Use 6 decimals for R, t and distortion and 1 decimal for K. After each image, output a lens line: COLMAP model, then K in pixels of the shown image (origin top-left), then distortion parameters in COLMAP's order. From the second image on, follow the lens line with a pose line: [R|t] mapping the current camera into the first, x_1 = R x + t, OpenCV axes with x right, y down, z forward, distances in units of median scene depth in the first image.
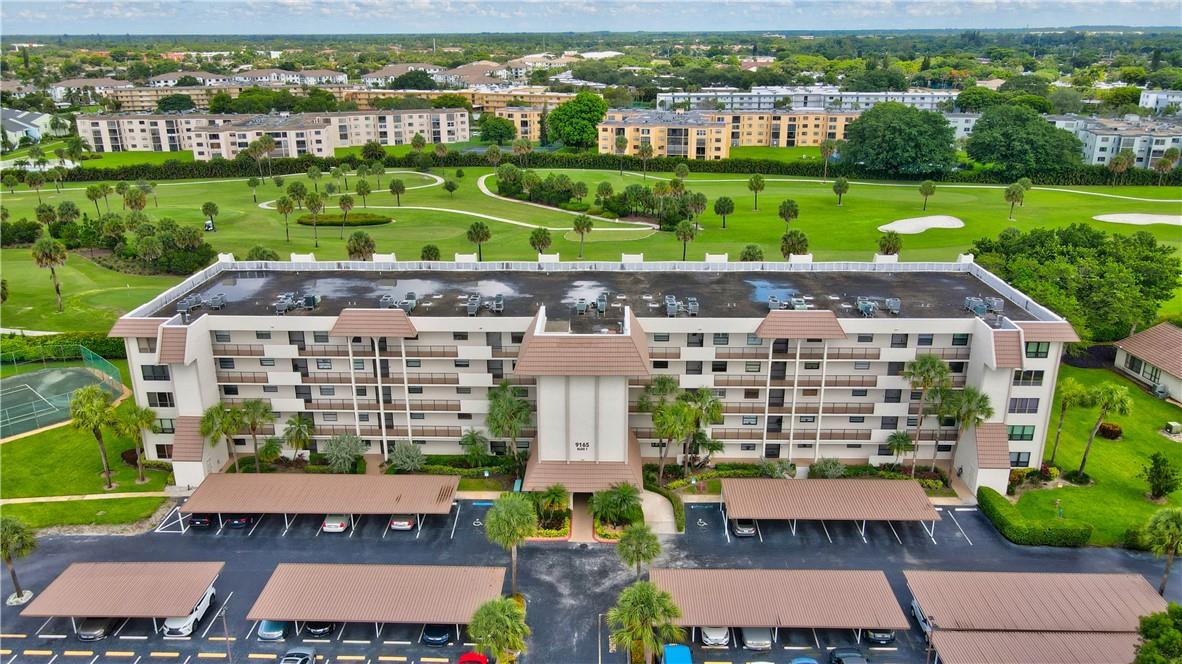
lens RADIAL K [[874.4, 0, 591.0], [0, 874.4, 332.0], [0, 0, 1]] dist [0.008860, 0.007765]
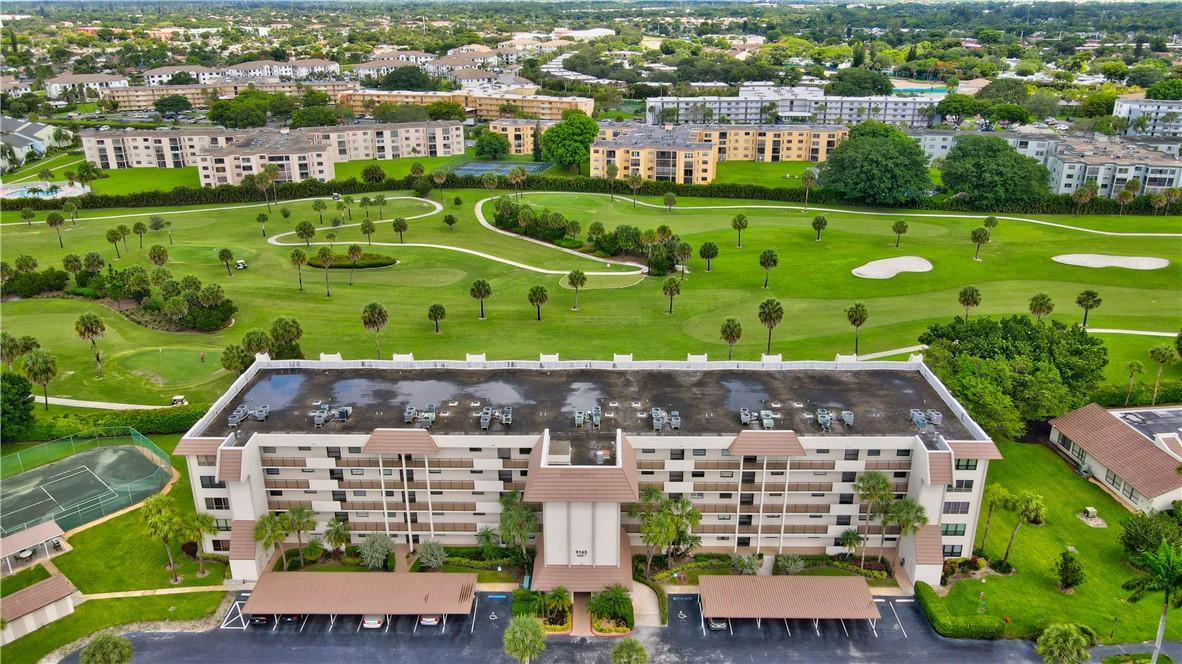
lens RADIAL K [[874.4, 0, 591.0], [0, 874.4, 332.0], [0, 0, 1]] dist [0.008860, 0.007765]
pose [[0.999936, -0.003351, 0.010804, -0.007308], [0.002924, 0.999224, 0.039275, -0.180297], [-0.010928, -0.039241, 0.999170, -0.143809]]
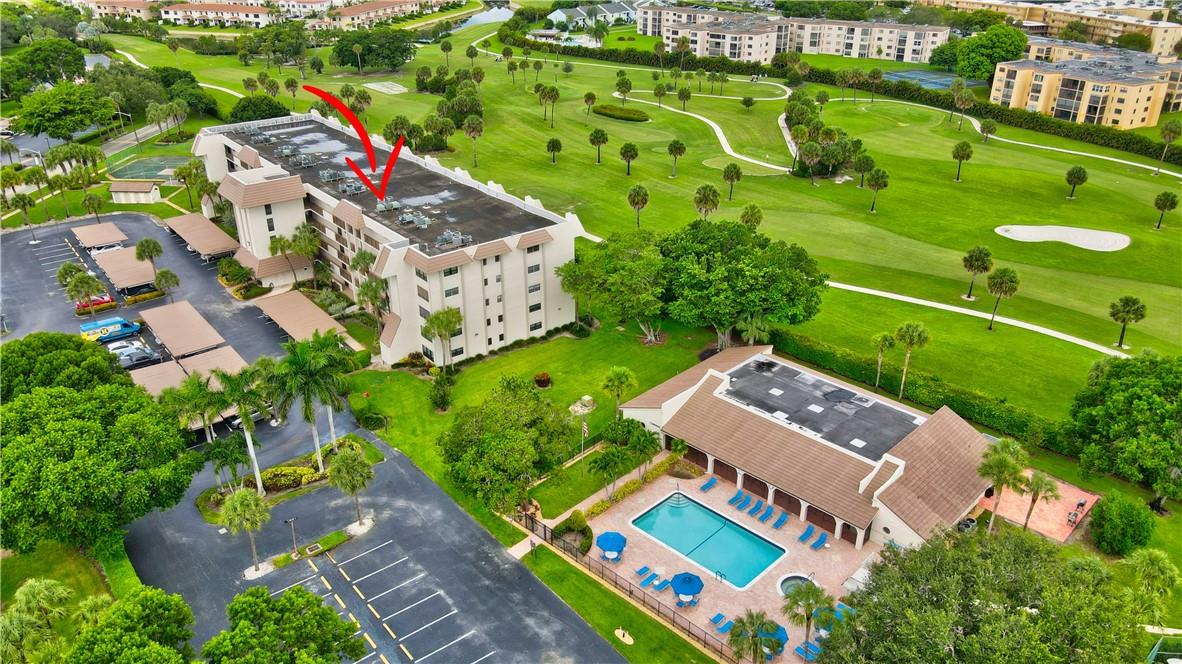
lens RADIAL K [[879.5, 0, 579.5], [0, 879.5, 335.5], [0, 0, 1]] dist [0.001017, 0.002632]
pose [[0.634594, 0.343532, -0.692298, 1.440688], [-0.253176, 0.938755, 0.233755, -0.235923], [0.730201, 0.026933, 0.682702, 0.219238]]
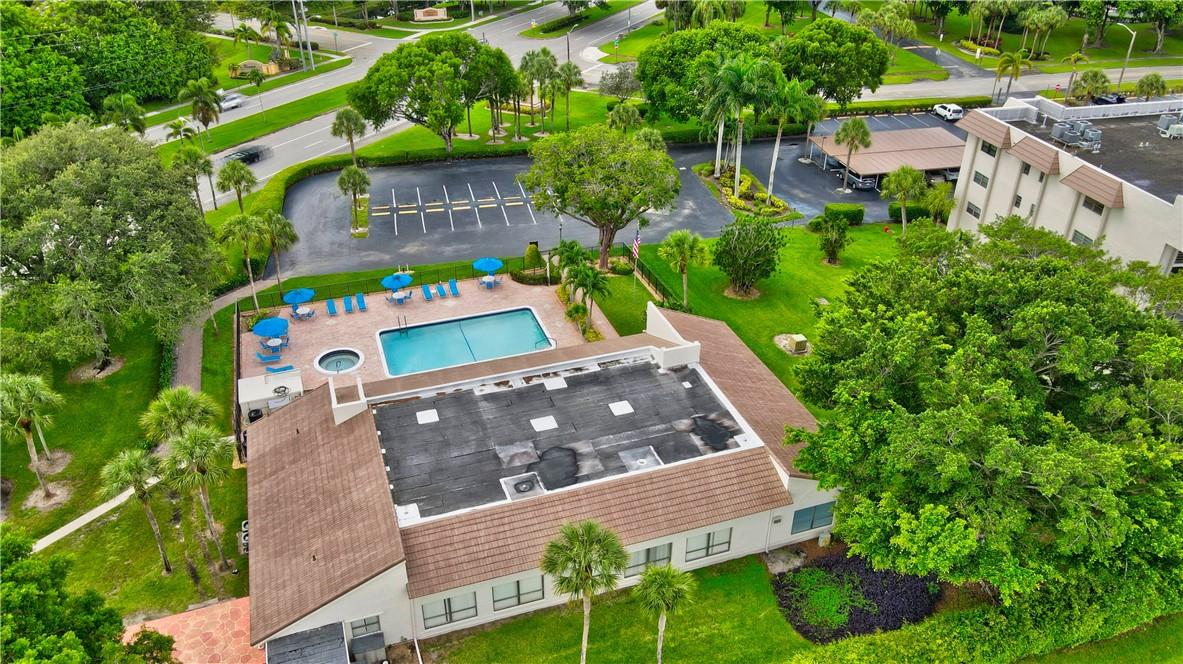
lens RADIAL K [[875.1, 0, 591.5], [0, 875.1, 332.0], [0, 0, 1]] dist [0.008860, 0.007765]
pose [[-0.971999, 0.123730, -0.199770, 1.009100], [-0.073616, 0.647011, 0.758919, -0.472809], [0.223154, 0.752375, -0.619785, 1.457419]]
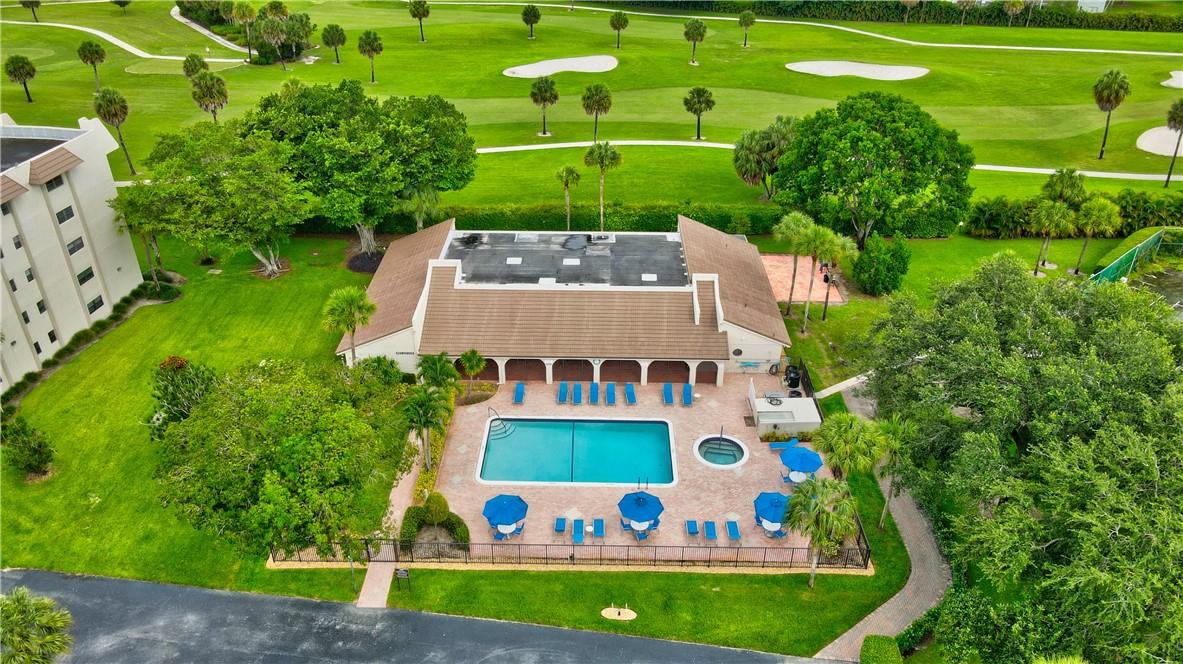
lens RADIAL K [[880.2, 0, 580.0], [0, 880.2, 335.5], [0, 0, 1]] dist [0.001017, 0.002632]
pose [[0.992328, 0.065896, -0.104605, 1.031036], [-0.044217, 0.979314, 0.197458, -0.081322], [0.115453, -0.191318, 0.974714, 0.295631]]
